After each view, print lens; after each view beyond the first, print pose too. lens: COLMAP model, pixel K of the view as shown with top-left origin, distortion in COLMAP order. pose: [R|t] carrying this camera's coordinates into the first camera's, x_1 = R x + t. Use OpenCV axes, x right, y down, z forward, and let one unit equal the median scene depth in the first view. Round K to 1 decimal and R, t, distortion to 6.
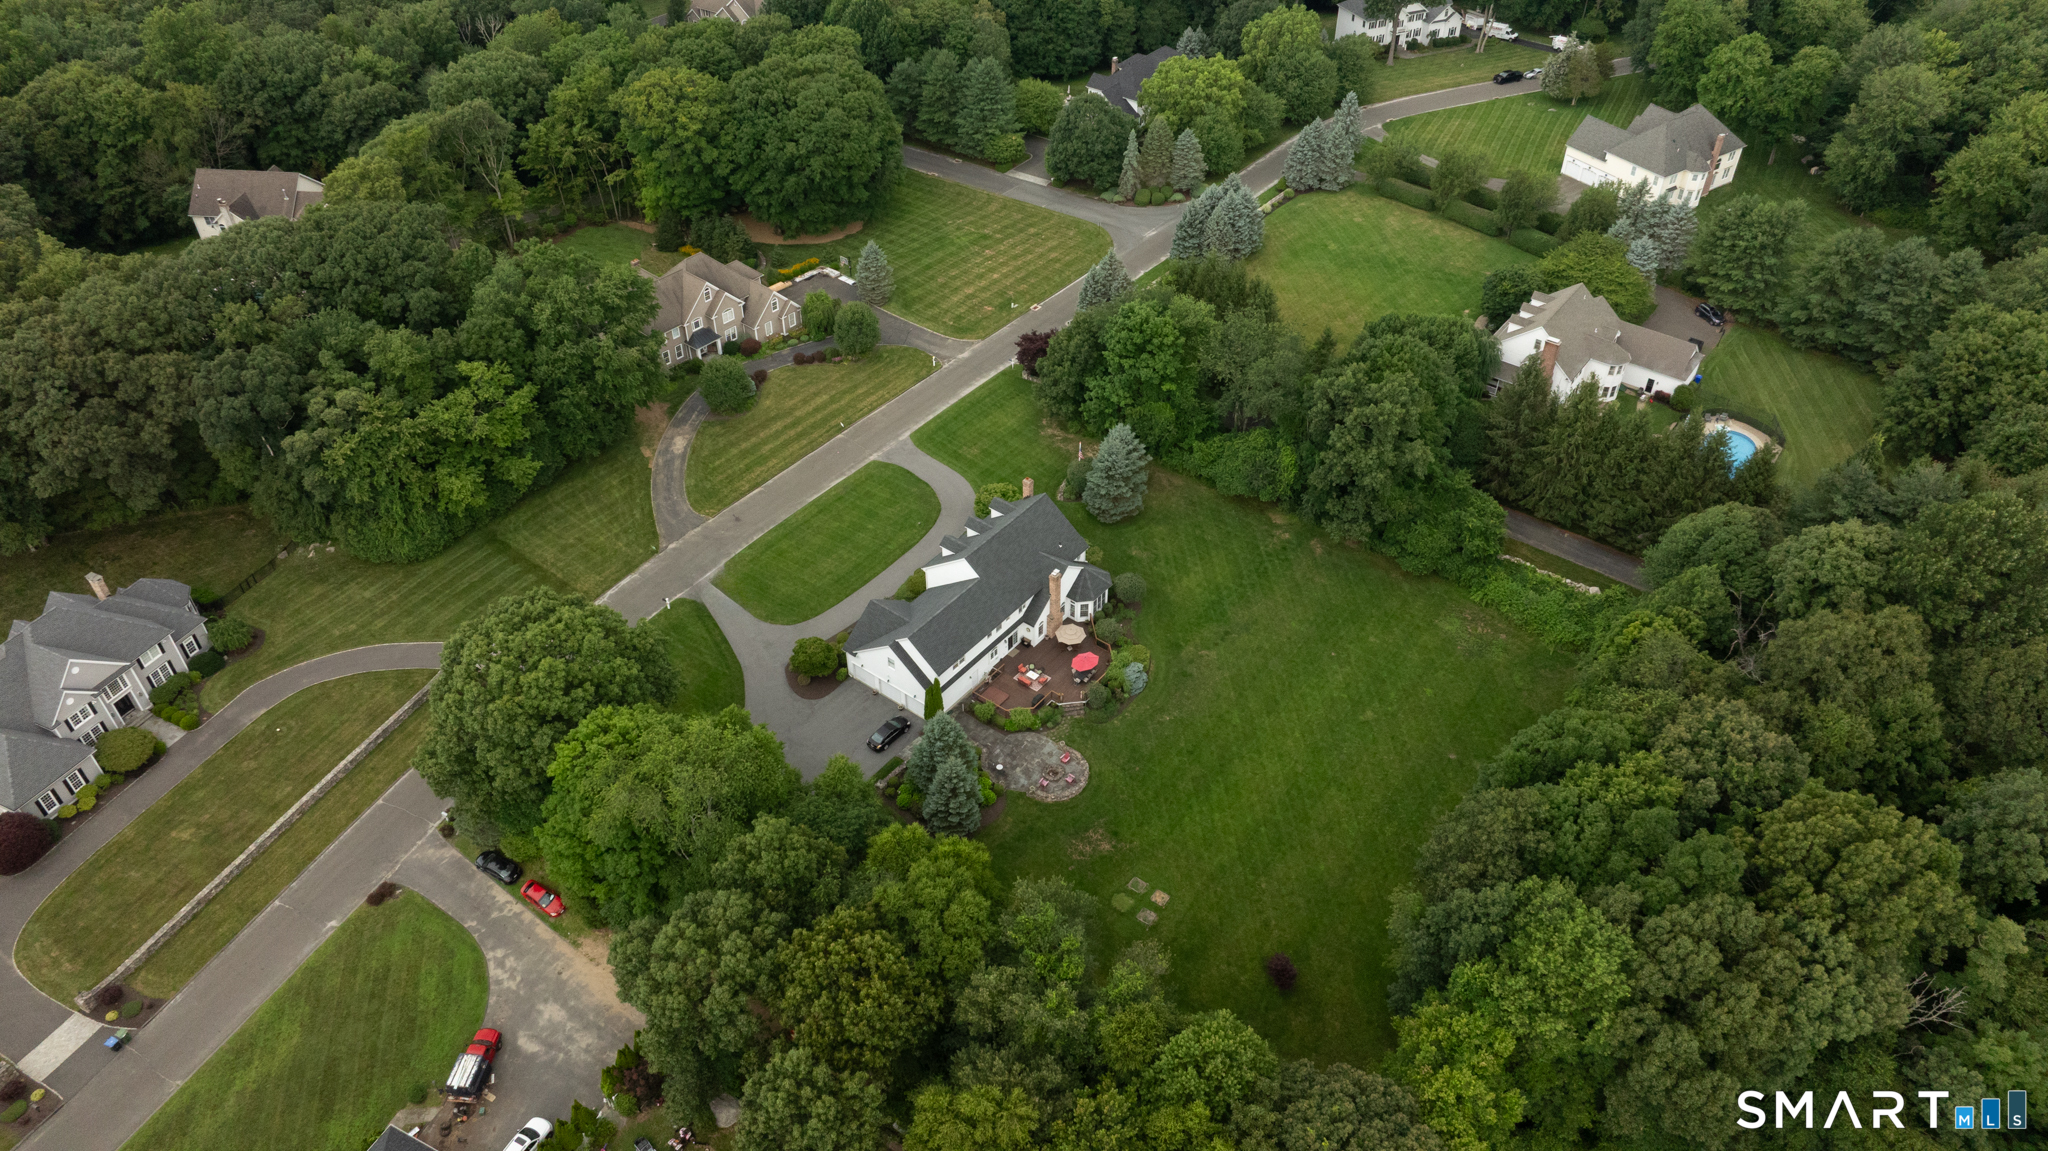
lens RADIAL K [[1435.2, 0, 1024.0], [0, 1435.2, 575.5], [0, 0, 1]] dist [-0.020243, 0.003282]
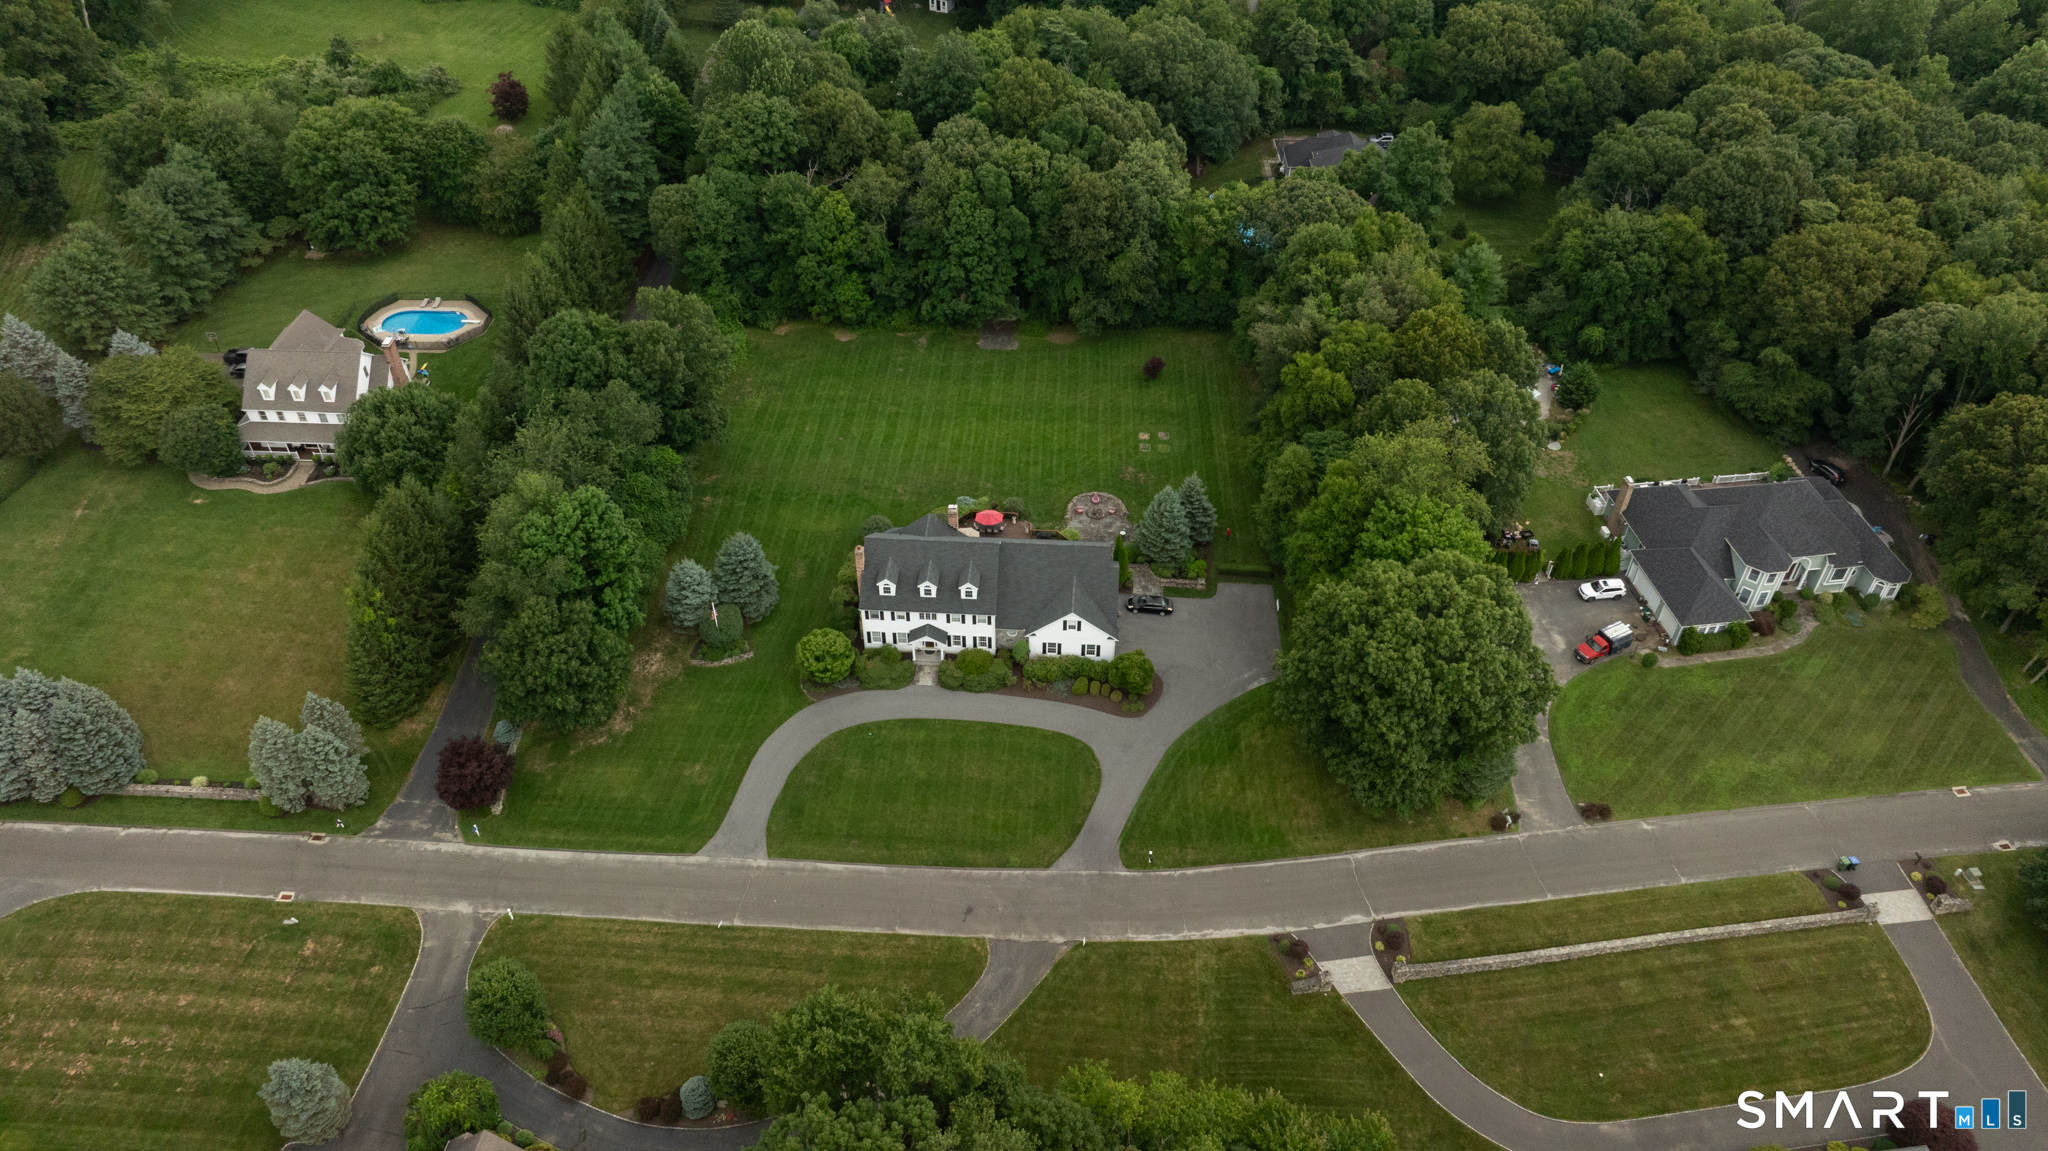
lens RADIAL K [[1435.2, 0, 1024.0], [0, 1435.2, 575.5], [0, 0, 1]] dist [-0.020243, 0.003282]
pose [[-0.562569, -0.549169, 0.618004, -0.592441], [0.541353, 0.320284, 0.777403, -0.670899], [-0.624862, 0.771901, 0.117112, 0.780156]]
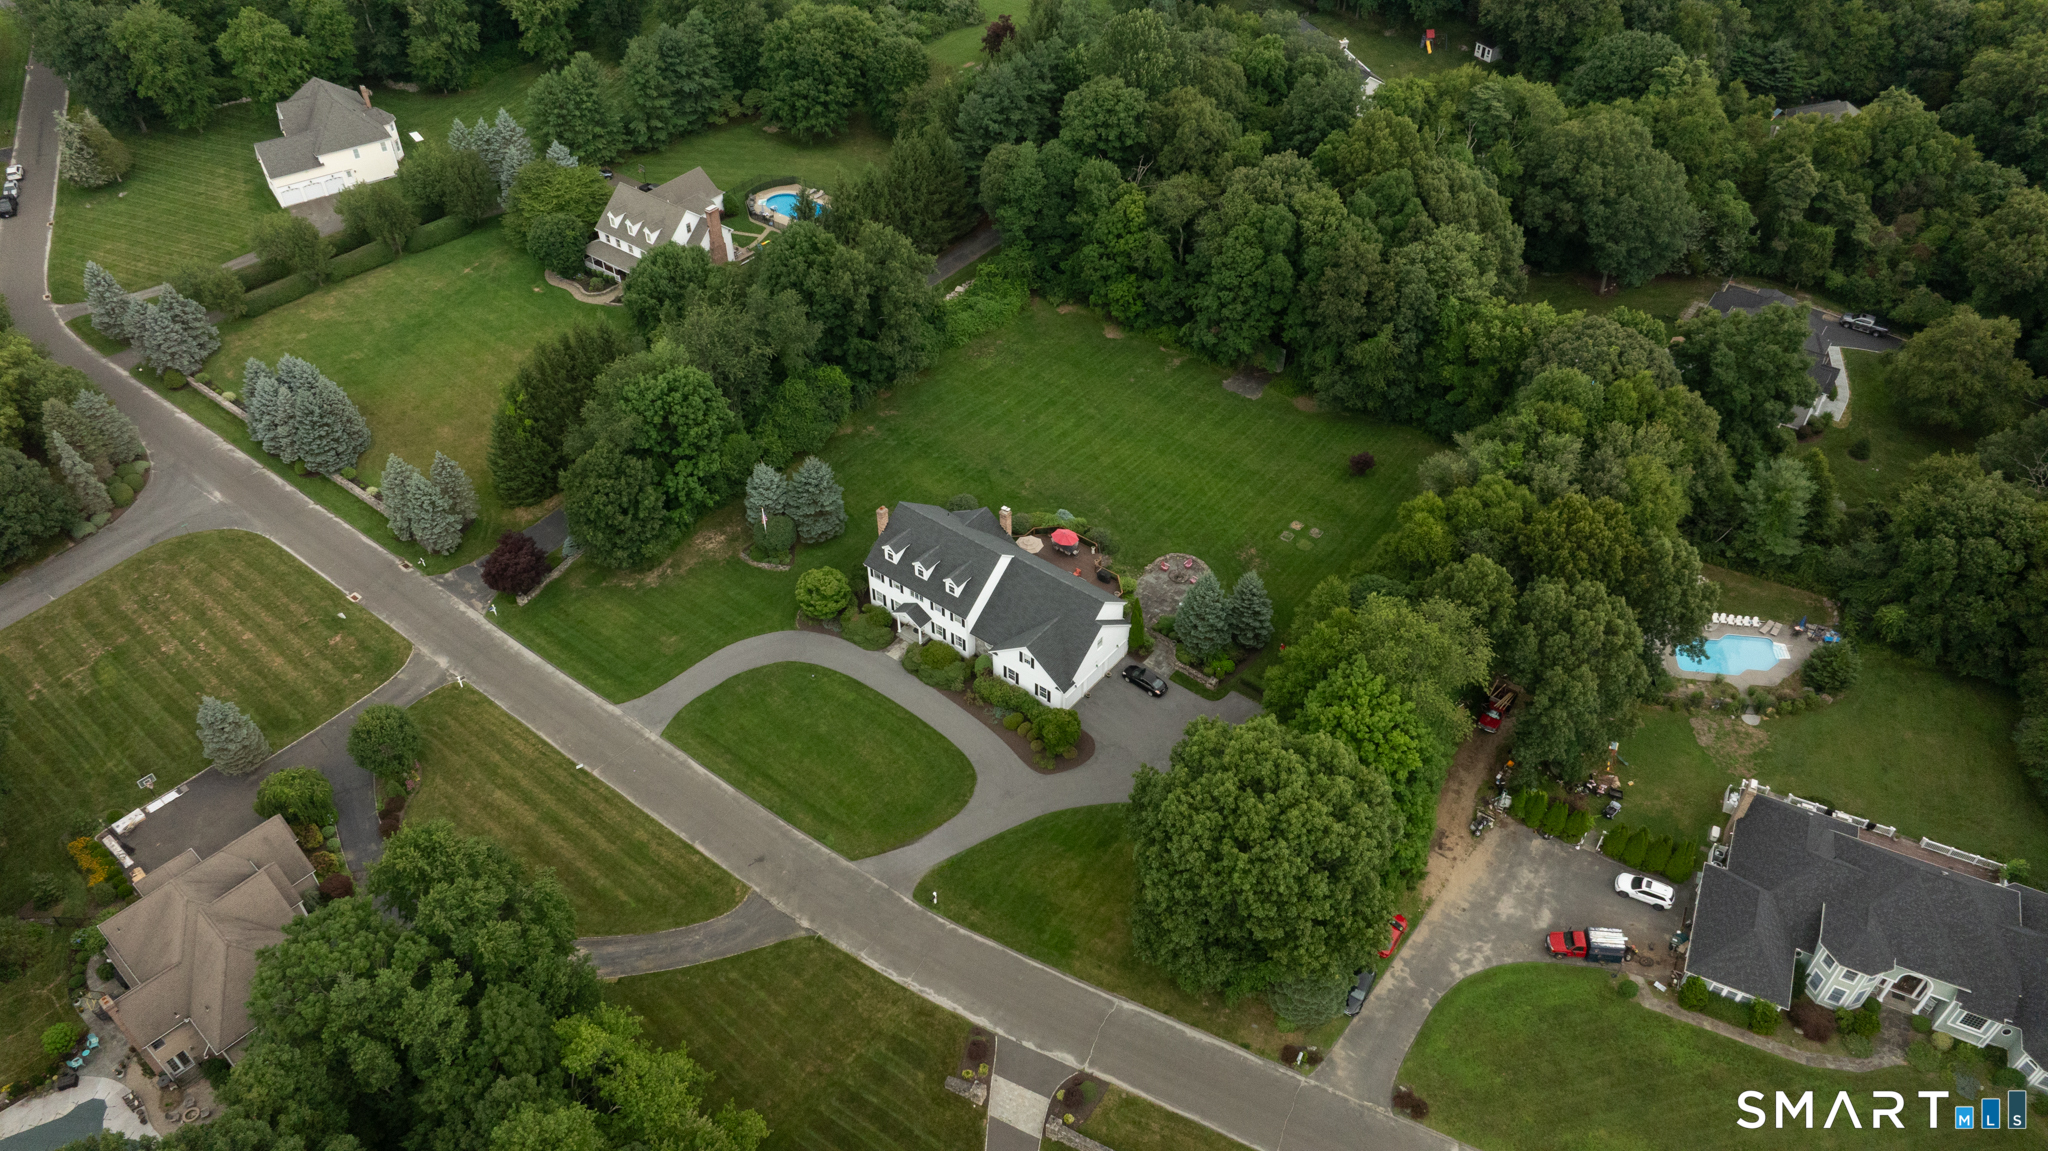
lens RADIAL K [[1435.2, 0, 1024.0], [0, 1435.2, 575.5], [0, 0, 1]] dist [-0.020243, 0.003282]
pose [[-0.000373, -0.666126, 0.745839, -0.686039], [0.655432, 0.563135, 0.503277, -0.427586], [-0.755254, 0.489035, 0.436390, 0.496930]]
